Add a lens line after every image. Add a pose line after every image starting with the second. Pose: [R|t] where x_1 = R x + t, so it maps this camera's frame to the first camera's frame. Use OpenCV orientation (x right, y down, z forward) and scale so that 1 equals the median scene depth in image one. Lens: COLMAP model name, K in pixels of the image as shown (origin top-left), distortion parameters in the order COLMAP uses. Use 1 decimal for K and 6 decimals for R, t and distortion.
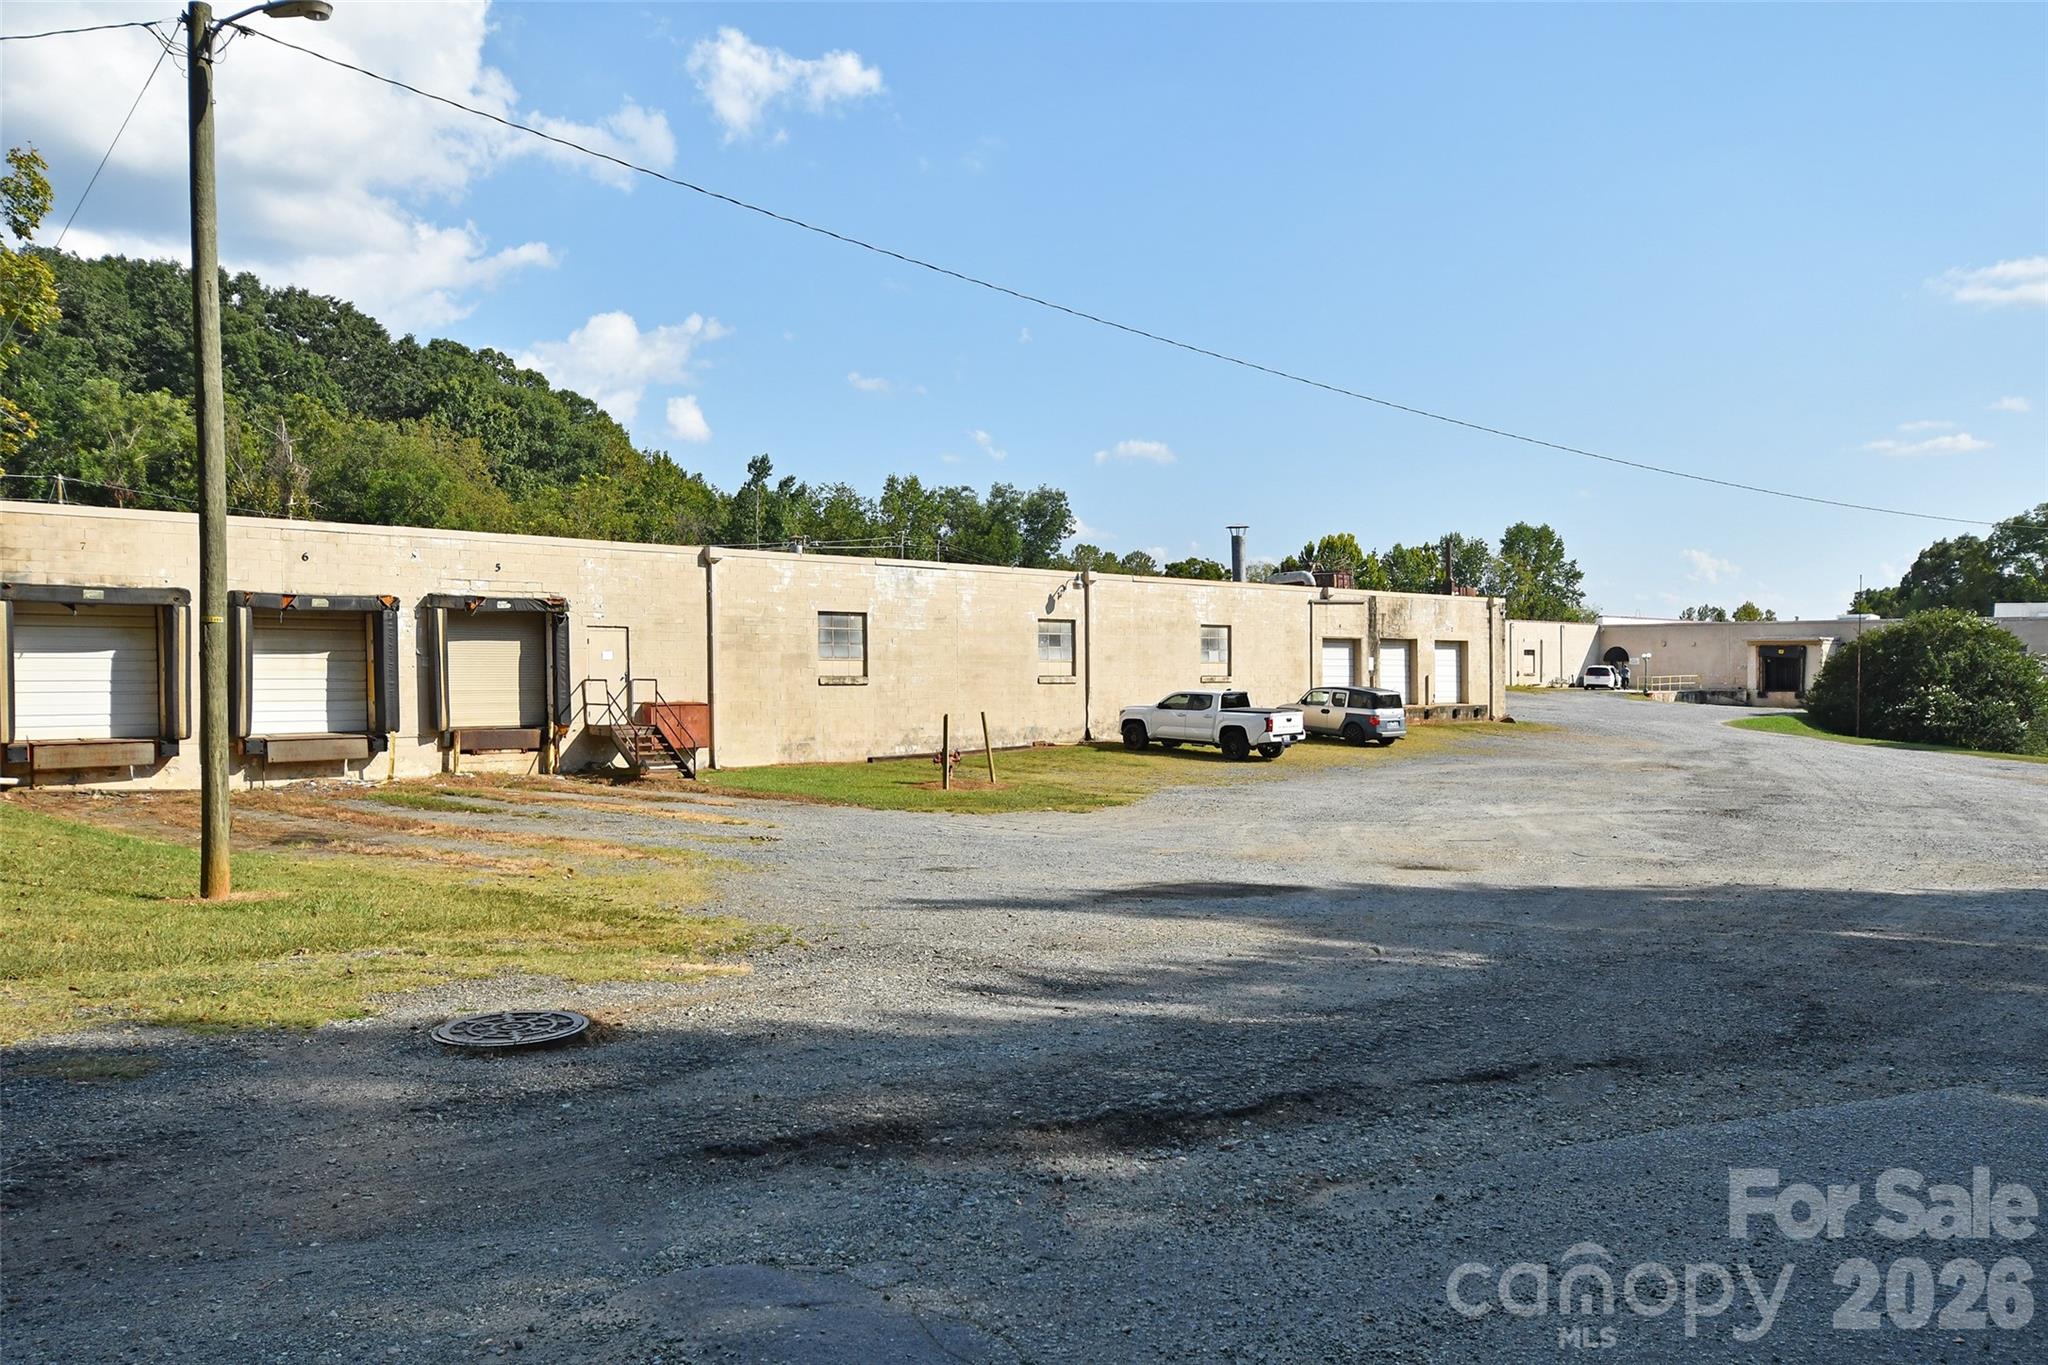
lens RADIAL K [[1605.7, 0, 1025.1], [0, 1605.7, 678.4], [0, 0, 1]] dist [0.040590, 0.004676]
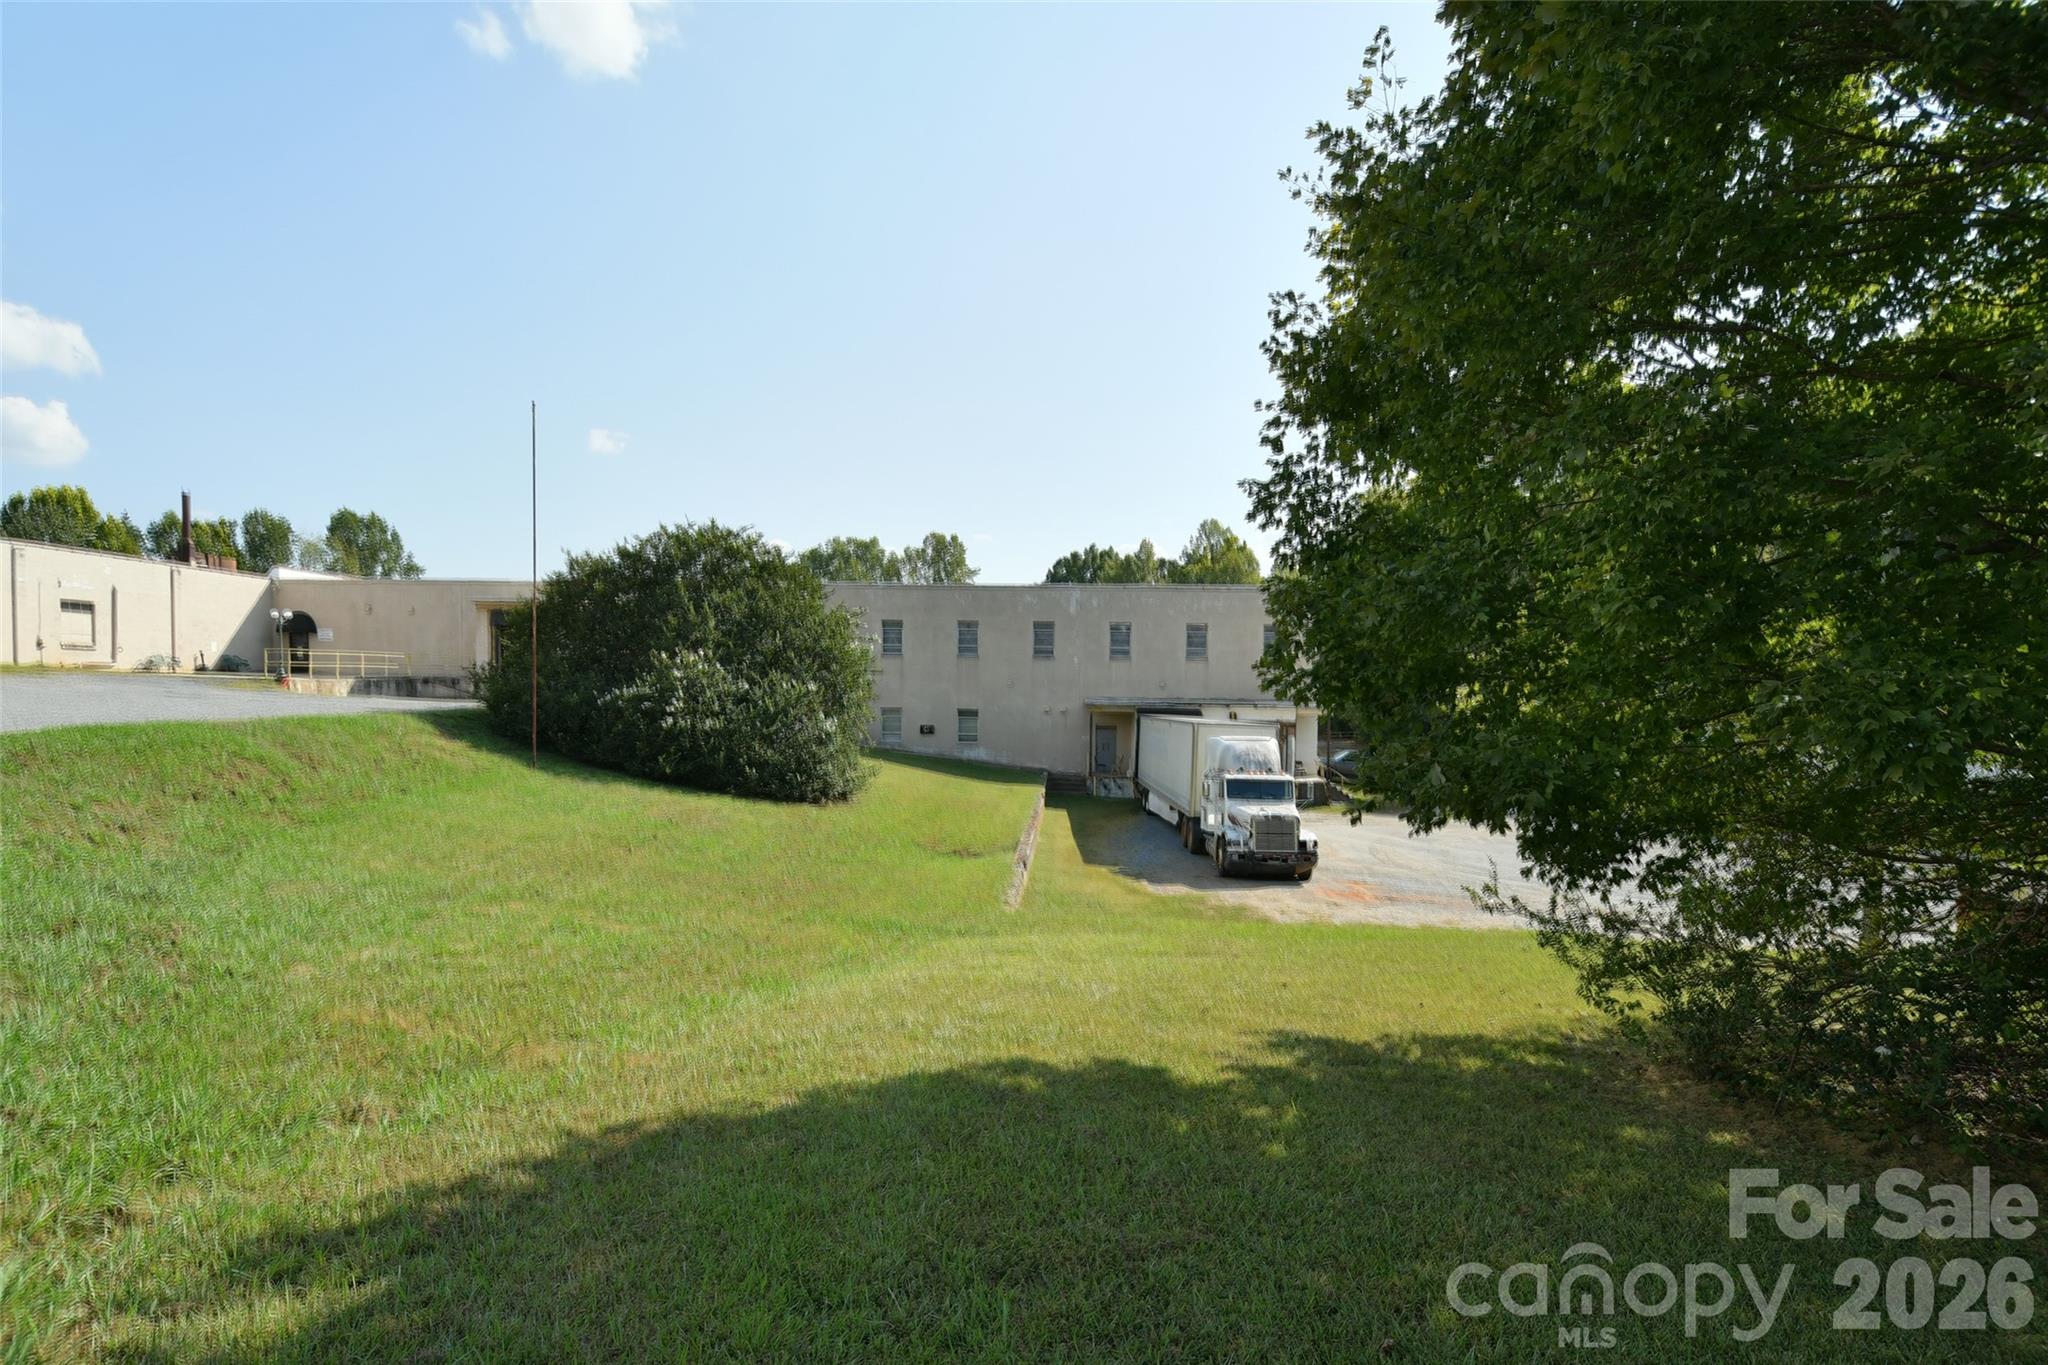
lens RADIAL K [[1069.5, 0, 1019.8], [0, 1069.5, 688.4], [0, 0, 1]] dist [0.002950, -0.006676]
pose [[0.738332, 0.003301, 0.674429, 0.306068], [-0.001904, 0.999994, -0.002810, 0.012888], [-0.674435, 0.000791, 0.738334, 0.507929]]
